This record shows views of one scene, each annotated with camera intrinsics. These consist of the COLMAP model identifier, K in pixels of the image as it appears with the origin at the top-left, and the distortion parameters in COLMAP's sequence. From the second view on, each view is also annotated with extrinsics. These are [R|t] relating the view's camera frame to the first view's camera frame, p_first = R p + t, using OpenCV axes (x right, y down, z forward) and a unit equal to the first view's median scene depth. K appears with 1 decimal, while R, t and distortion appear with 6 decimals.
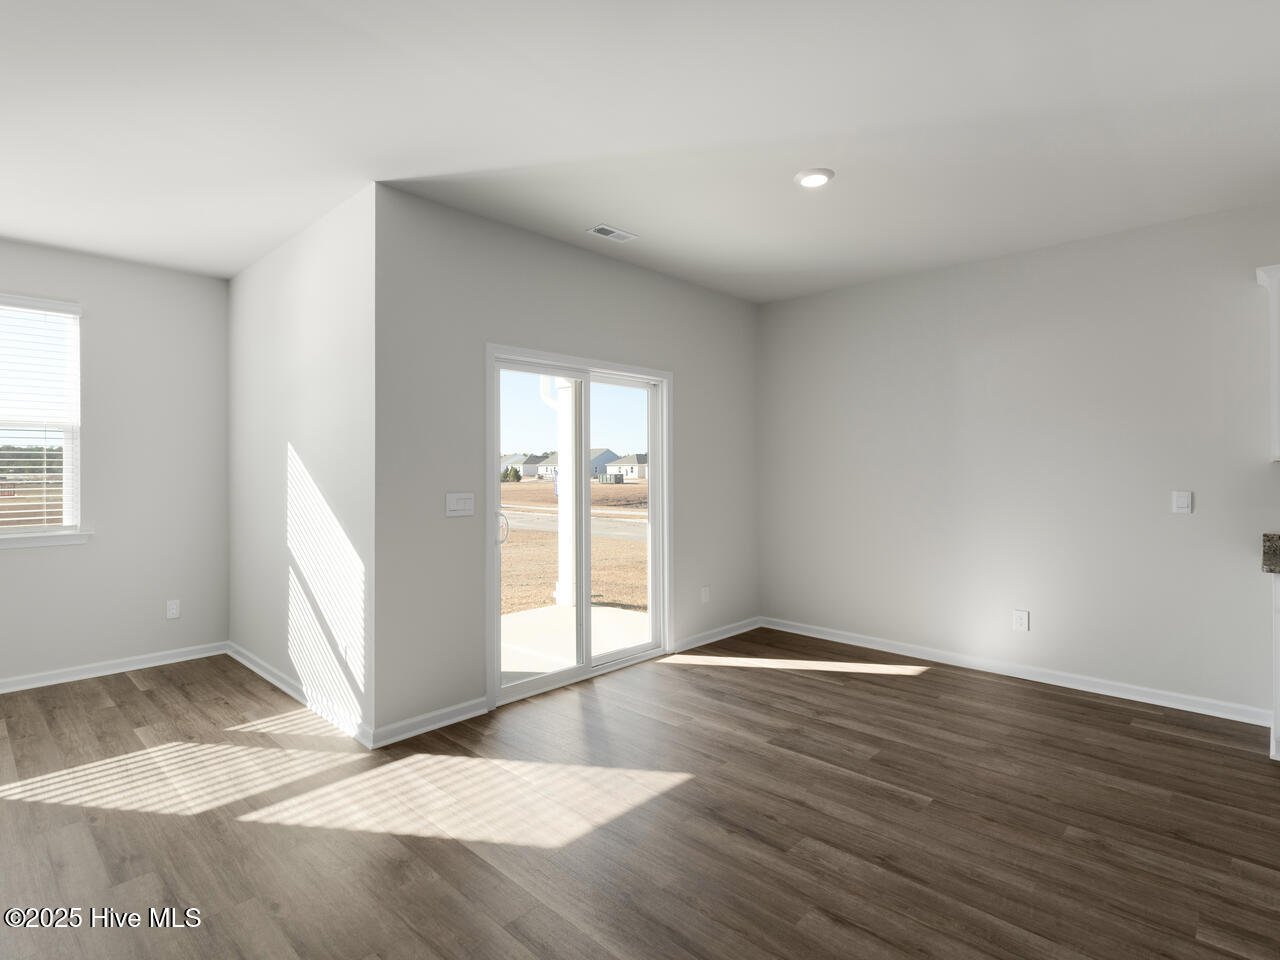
lens RADIAL K [[649.3, 0, 633.9], [0, 649.3, 475.9], [0, 0, 1]] dist [-0.001022, 0.000440]
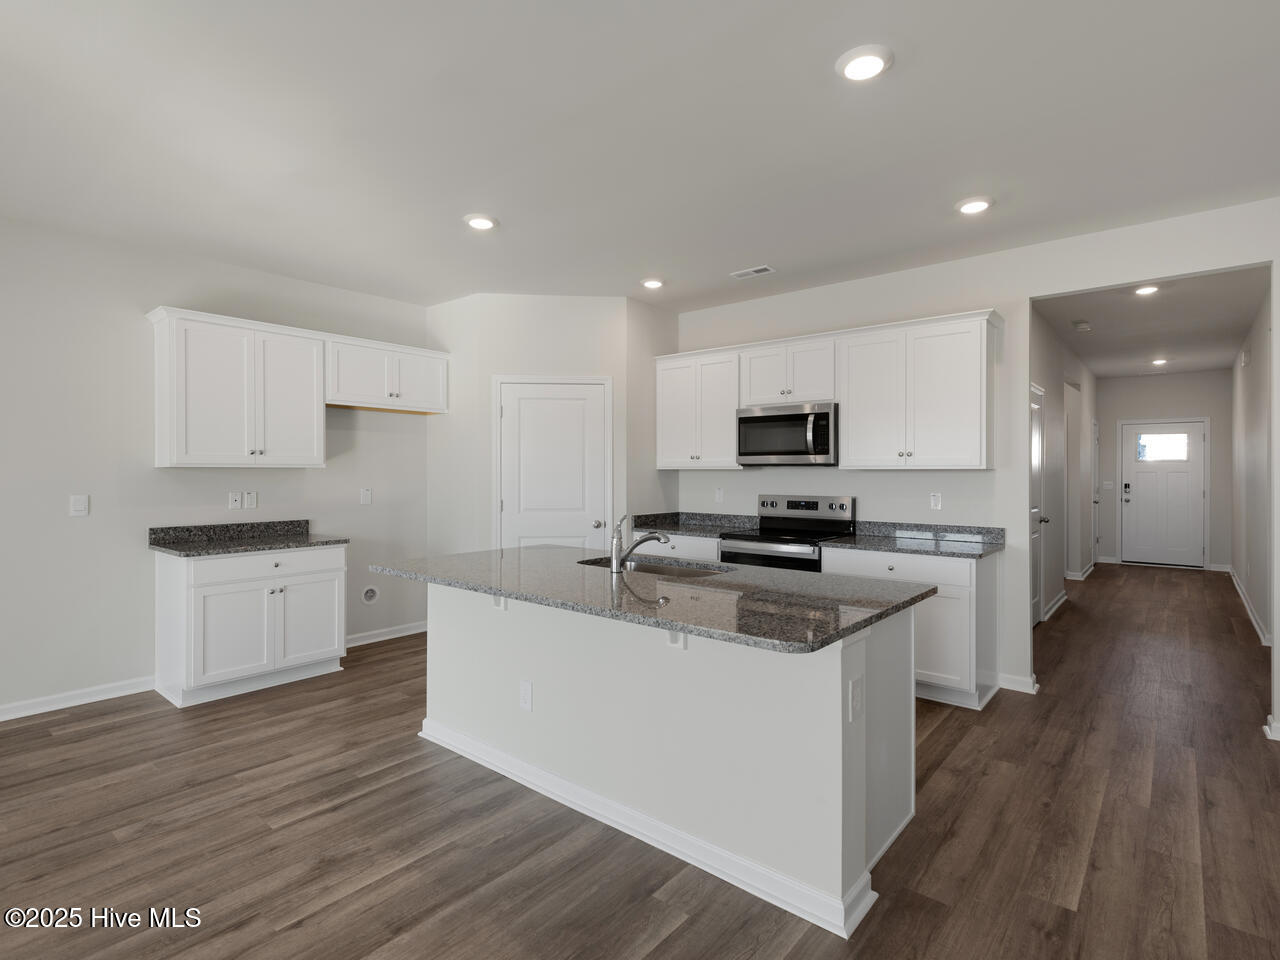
lens RADIAL K [[649.3, 0, 636.2], [0, 649.3, 475.1], [0, 0, 1]] dist [-0.001022, 0.000440]
pose [[-0.064965, -0.003574, 0.997881, -0.274565], [0.011982, 0.999919, 0.004361, -0.002380], [-0.997816, 0.012240, -0.064917, 0.186360]]
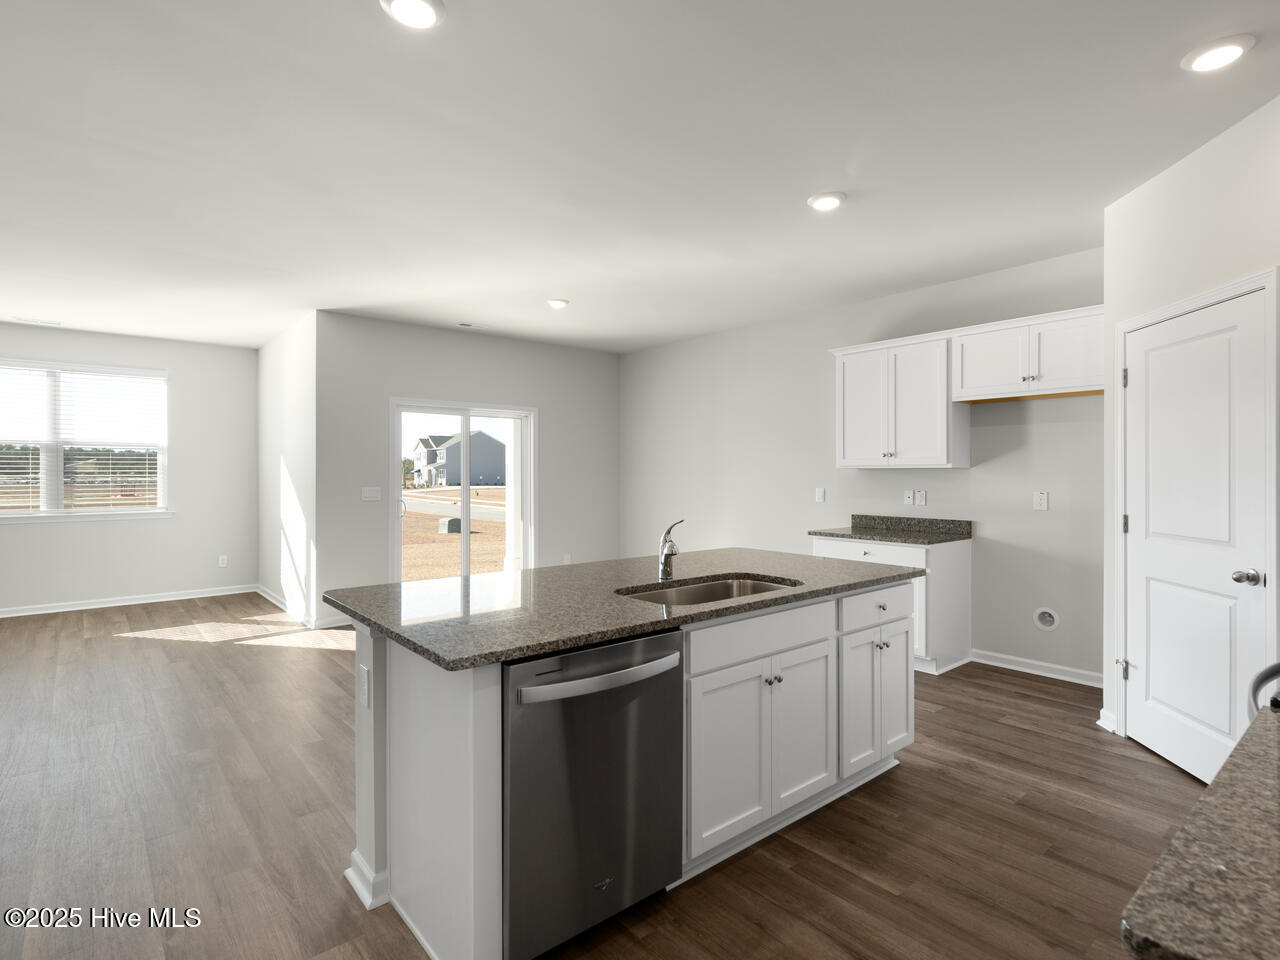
lens RADIAL K [[649.3, 0, 641.1], [0, 649.3, 485.5], [0, 0, 1]] dist [-0.001022, 0.000440]
pose [[0.995034, 0.003936, -0.099460, 0.614735], [-0.003297, 0.999973, 0.006593, 0.009985], [0.099483, -0.006232, 0.995020, -0.627395]]
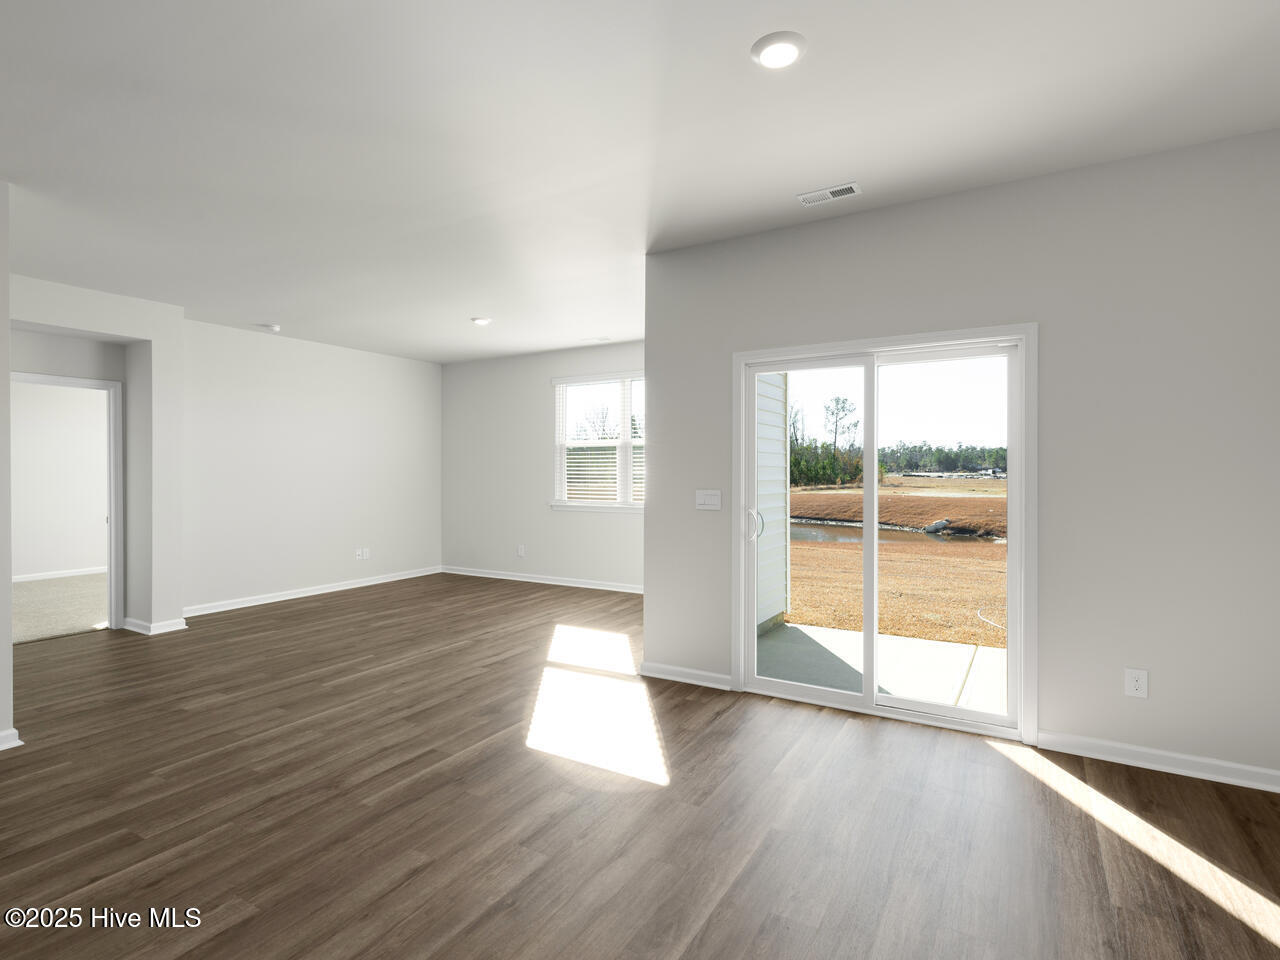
lens RADIAL K [[649.3, 0, 646.8], [0, 649.3, 472.9], [0, 0, 1]] dist [-0.001022, 0.000440]
pose [[0.226517, 0.004285, -0.973998, 0.854263], [-0.007660, 0.999967, 0.002618, -0.005453], [0.973977, 0.006867, 0.226543, 0.647092]]
